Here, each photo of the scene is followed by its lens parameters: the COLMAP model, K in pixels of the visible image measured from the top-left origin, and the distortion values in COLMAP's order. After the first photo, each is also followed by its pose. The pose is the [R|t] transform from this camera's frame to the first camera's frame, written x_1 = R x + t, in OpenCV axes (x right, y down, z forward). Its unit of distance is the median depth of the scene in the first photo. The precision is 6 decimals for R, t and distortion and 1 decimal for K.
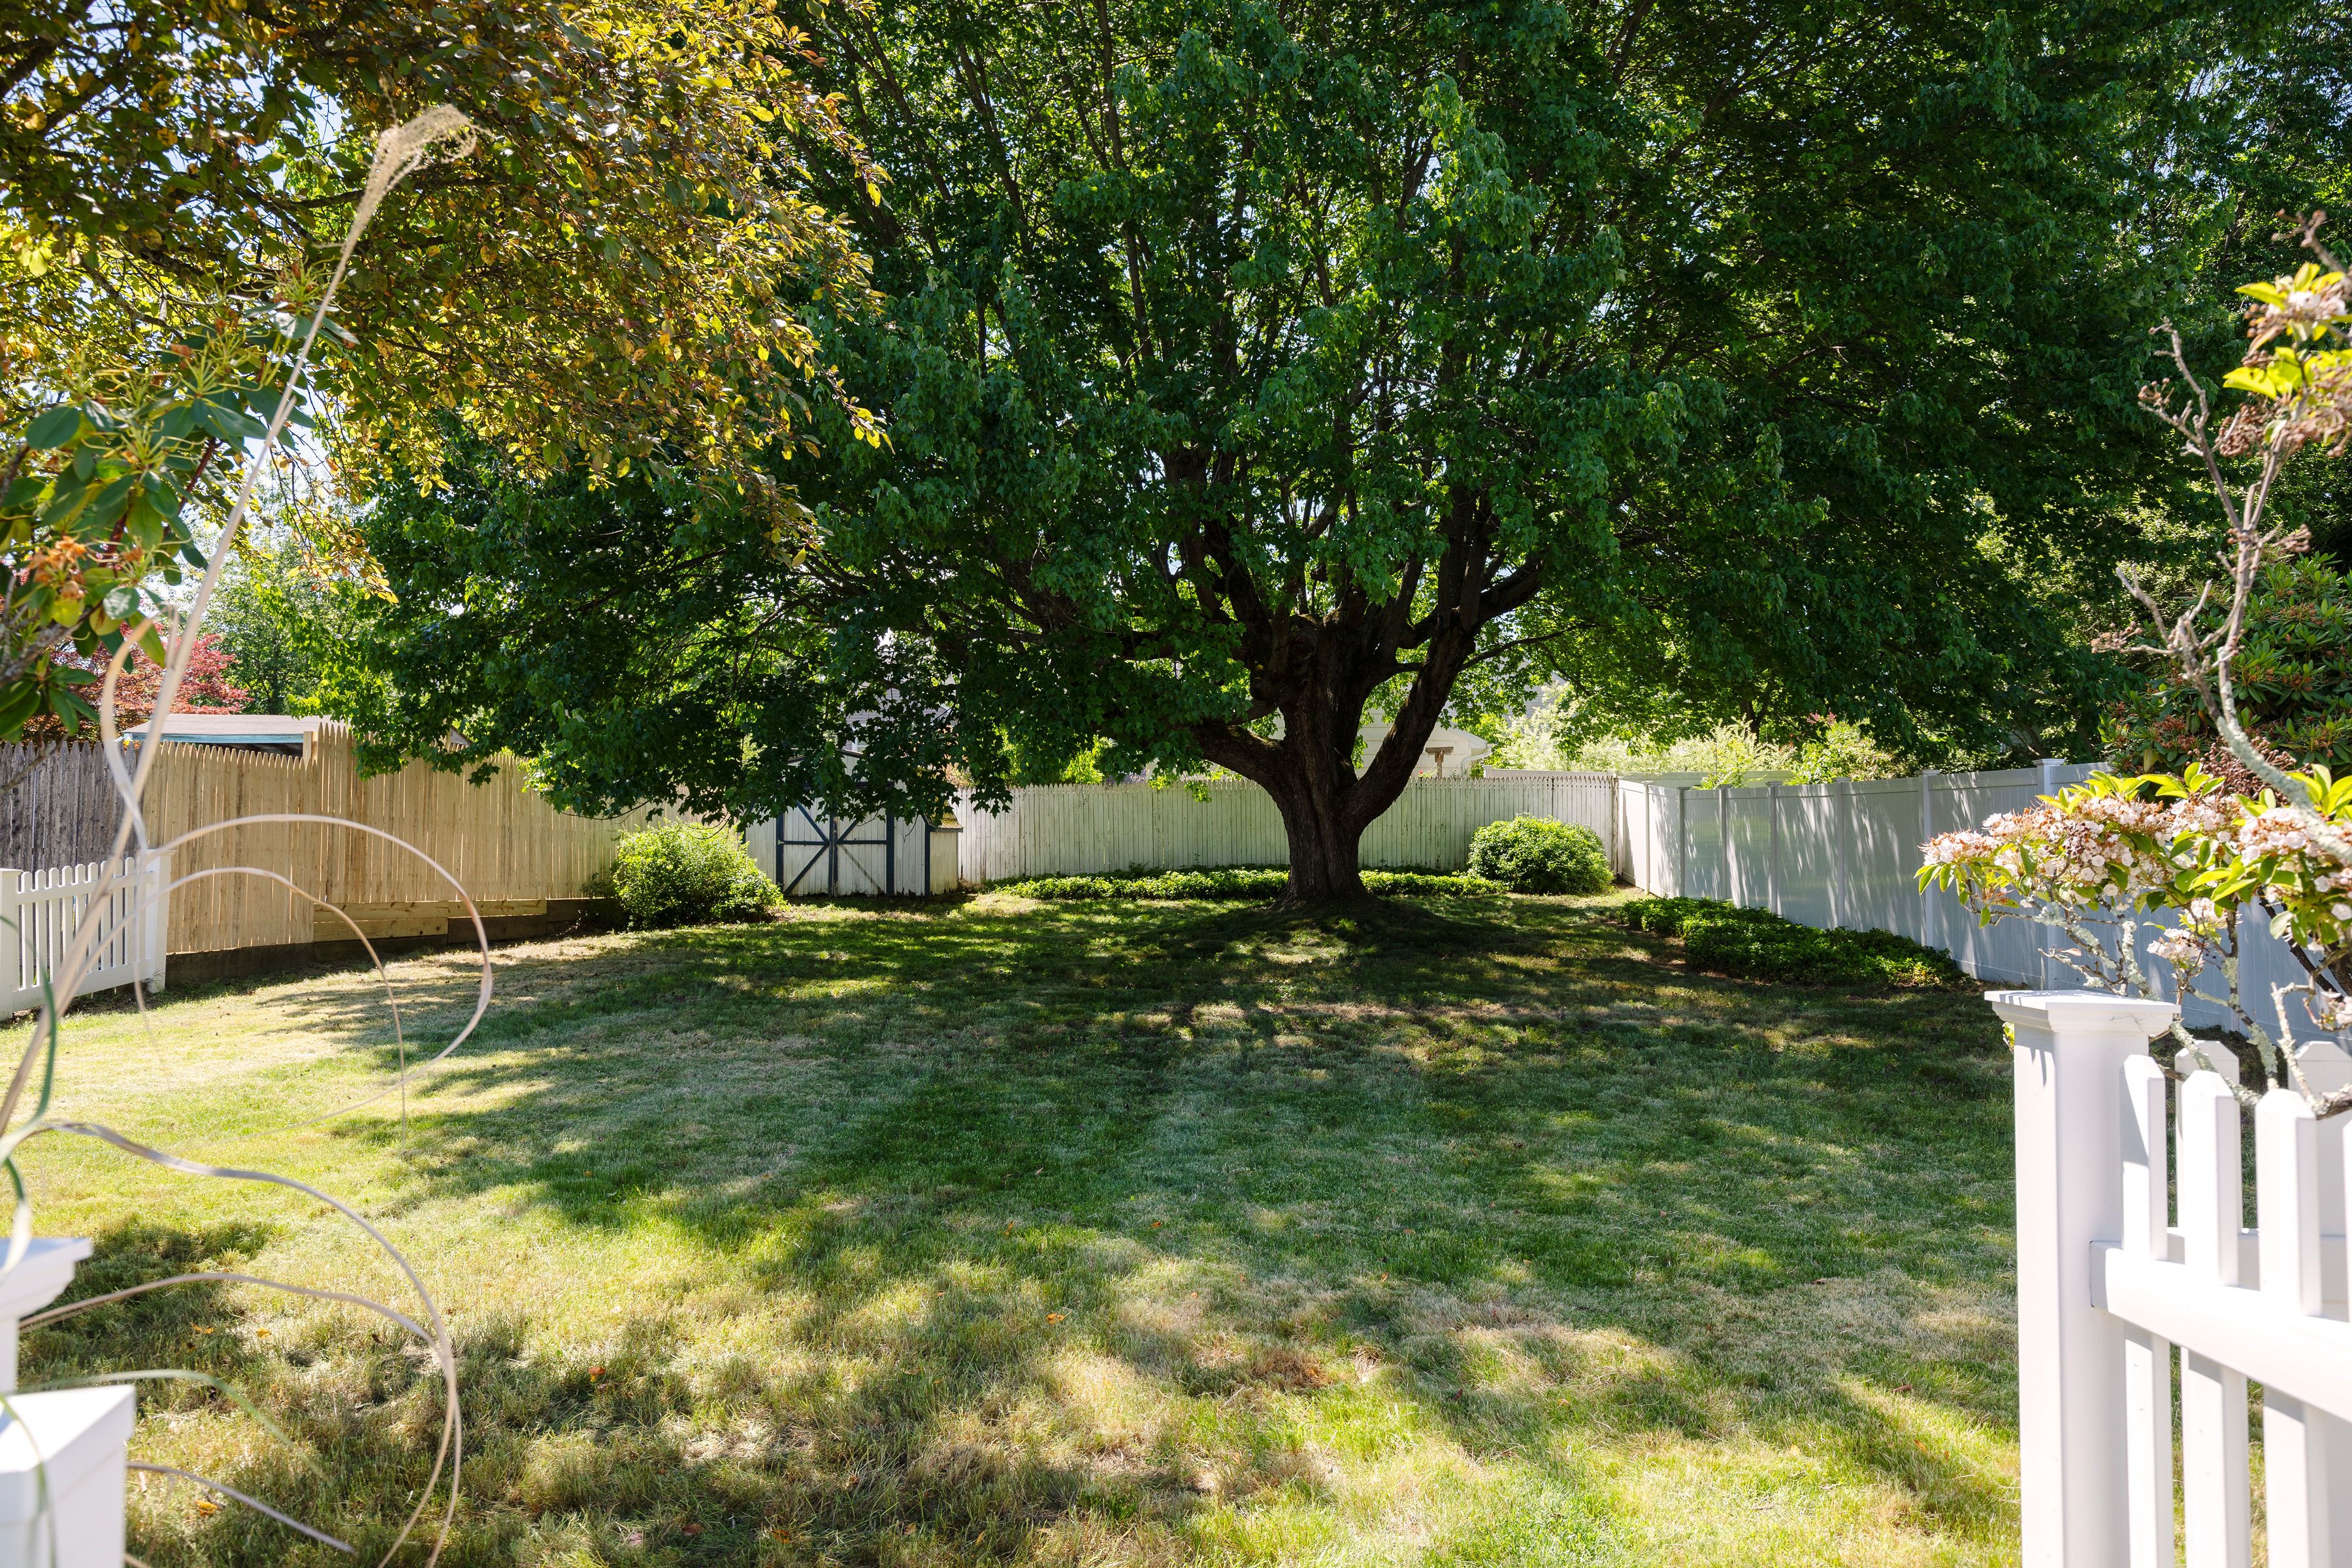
lens RADIAL K [[1567.0, 0, 1164.0], [0, 1567.0, 766.2], [0, 0, 1]] dist [-0.000359, -0.000194]
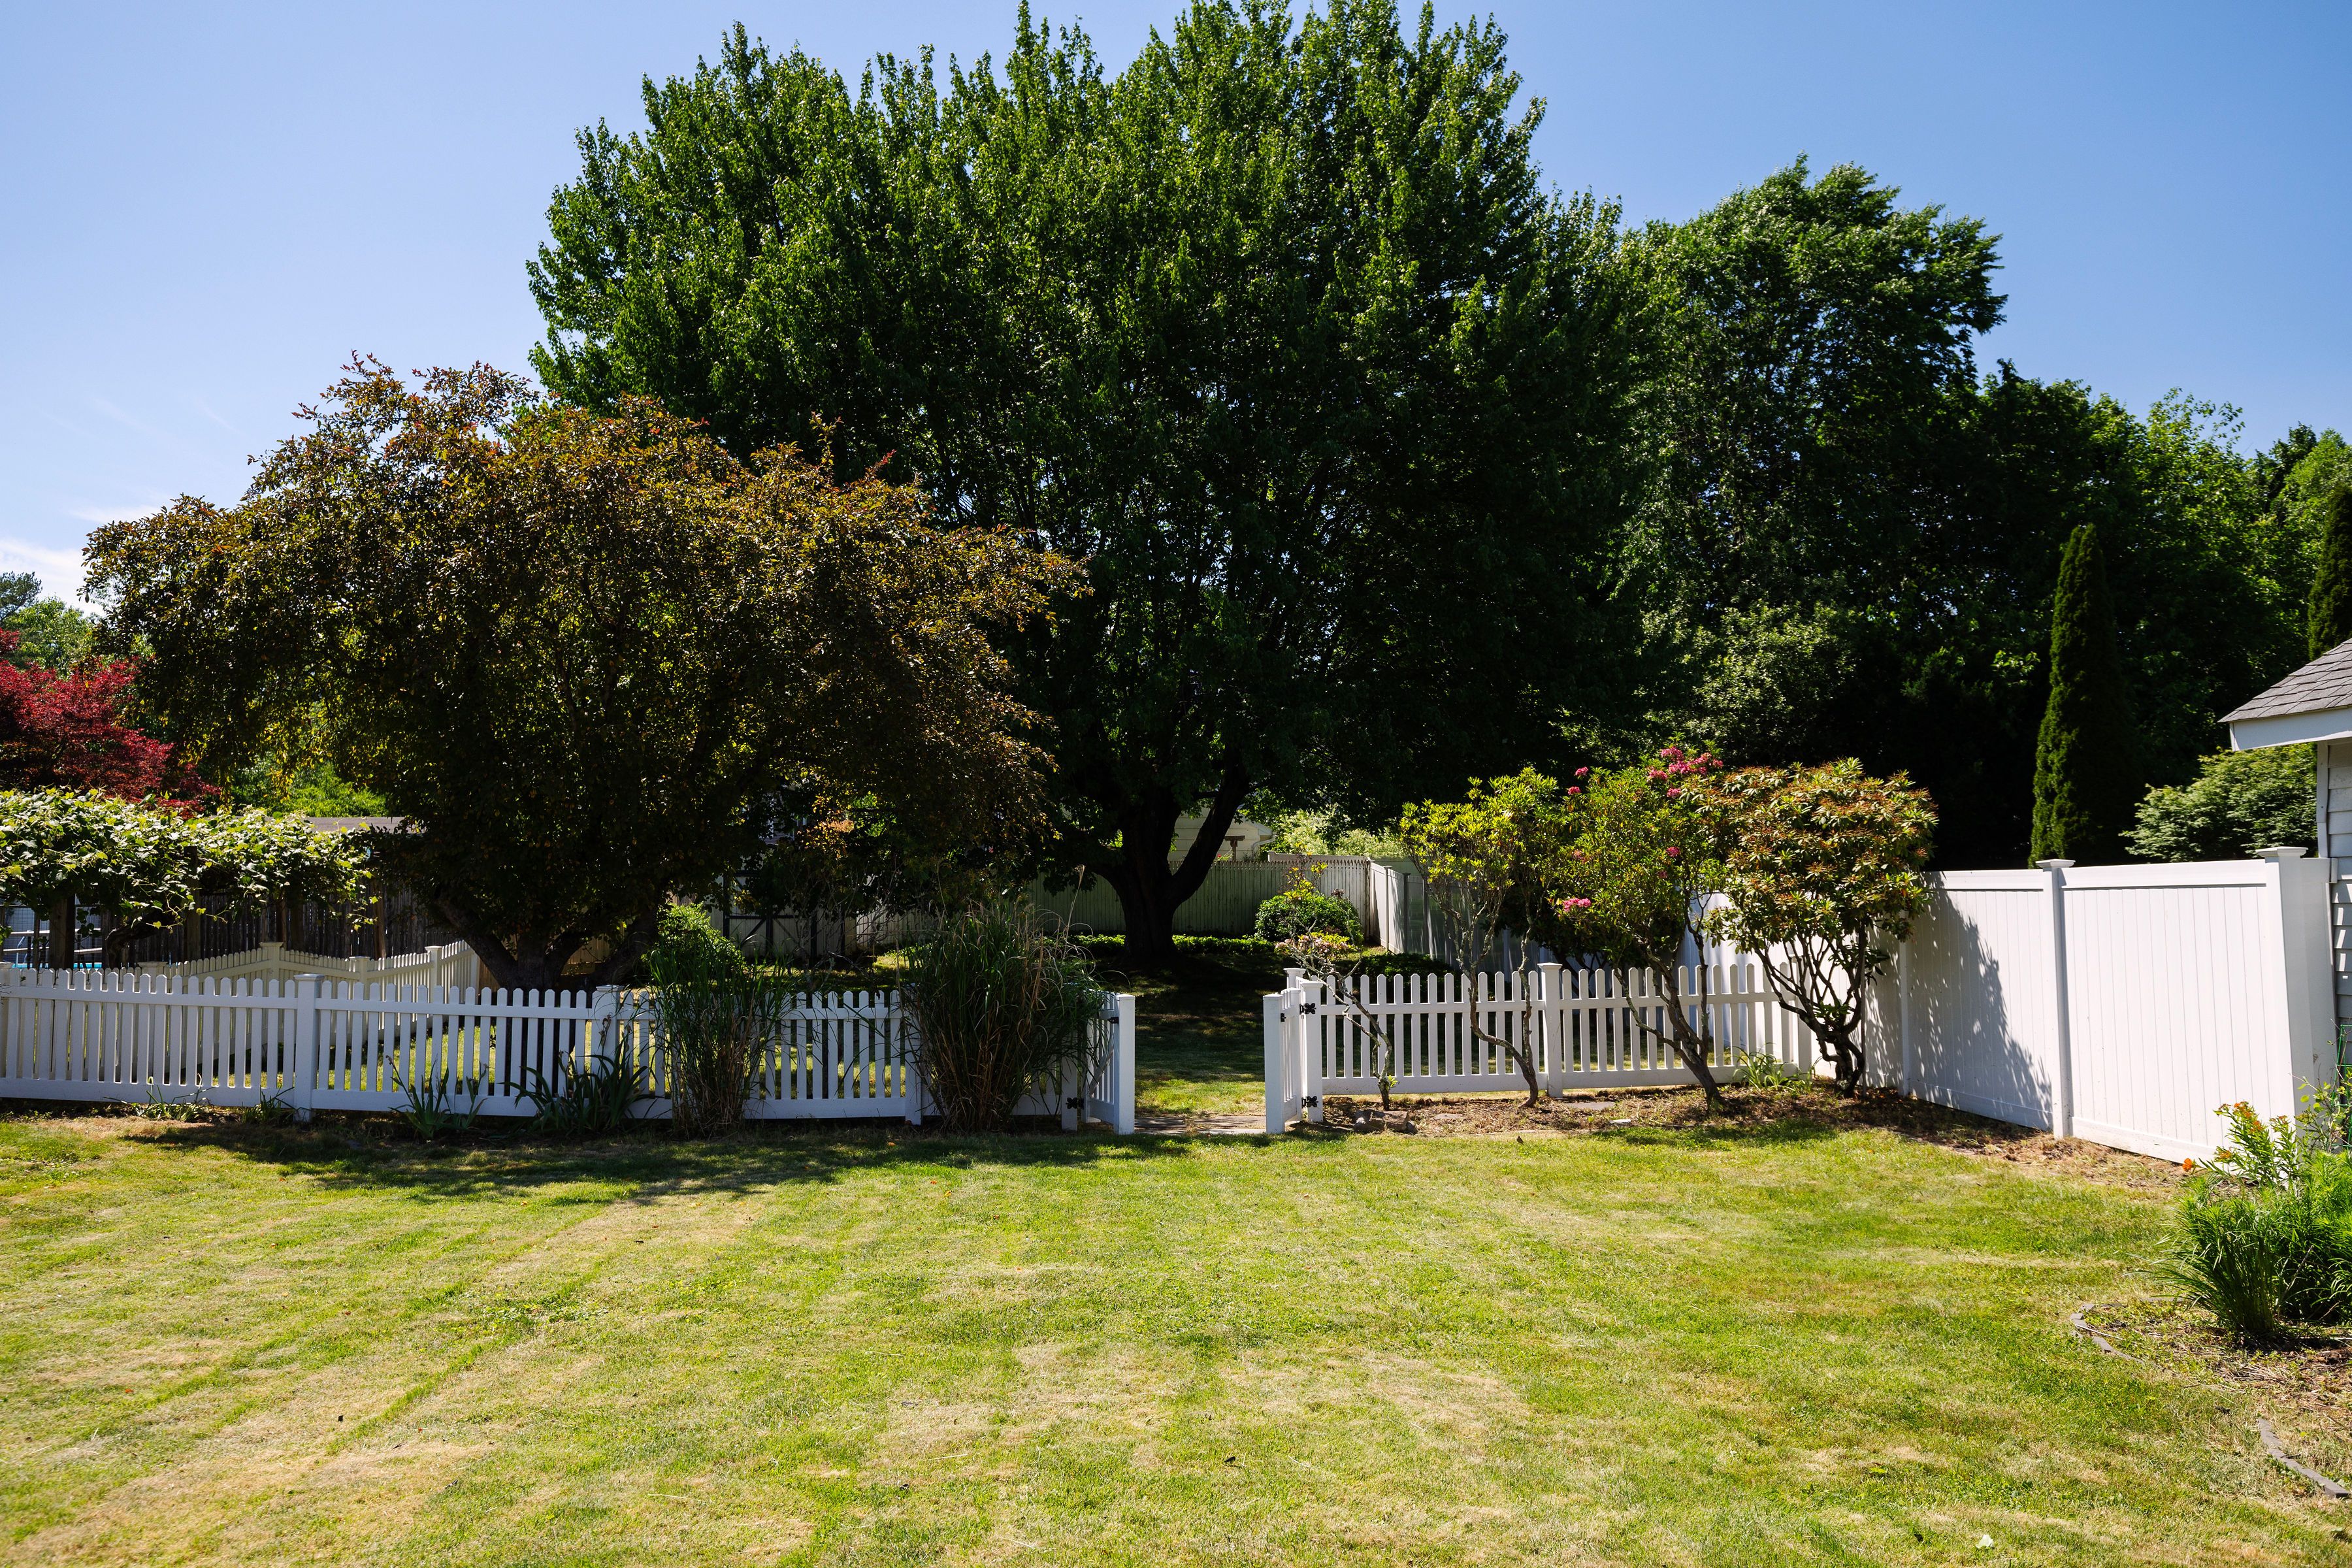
lens RADIAL K [[1889.7, 0, 1177.9], [0, 1889.7, 786.2], [0, 0, 1]] dist [0.006531, 0.000135]
pose [[0.991378, 0.004271, 0.130962, -0.083041], [-0.003479, 0.999974, -0.006279, -0.050408], [-0.130986, 0.005769, 0.991367, -0.602801]]
